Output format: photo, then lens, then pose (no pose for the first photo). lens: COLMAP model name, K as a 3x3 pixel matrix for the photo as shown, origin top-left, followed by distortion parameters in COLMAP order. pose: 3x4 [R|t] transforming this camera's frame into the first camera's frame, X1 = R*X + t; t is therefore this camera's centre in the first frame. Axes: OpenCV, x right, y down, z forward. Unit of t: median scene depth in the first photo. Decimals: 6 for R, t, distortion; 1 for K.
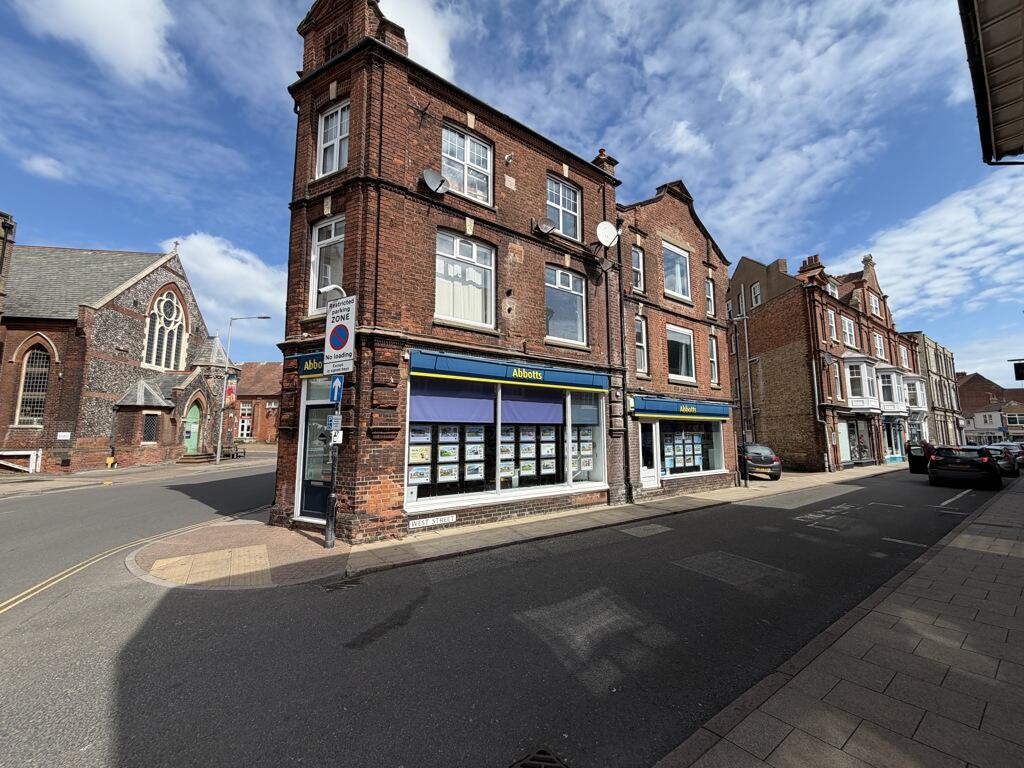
lens RADIAL K [[410.7, 0, 507.4], [0, 410.7, 381.1], [0, 0, 1]] dist [0.000756, 0.000012]
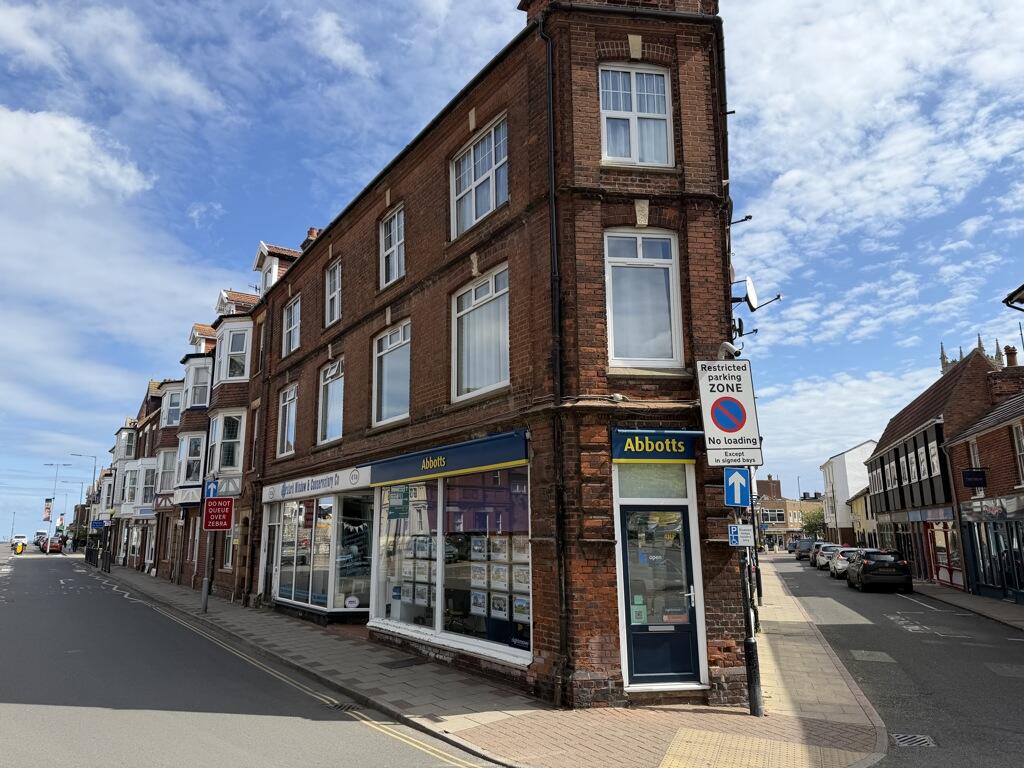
lens RADIAL K [[731.2, 0, 495.0], [0, 731.2, 377.6], [0, 0, 1]] dist [0.084019, -0.074021]
pose [[0.800875, 0.112649, 0.588140, -1.495278], [-0.060469, 0.992340, -0.107726, -0.006281], [-0.595770, 0.050710, 0.801552, 0.196826]]
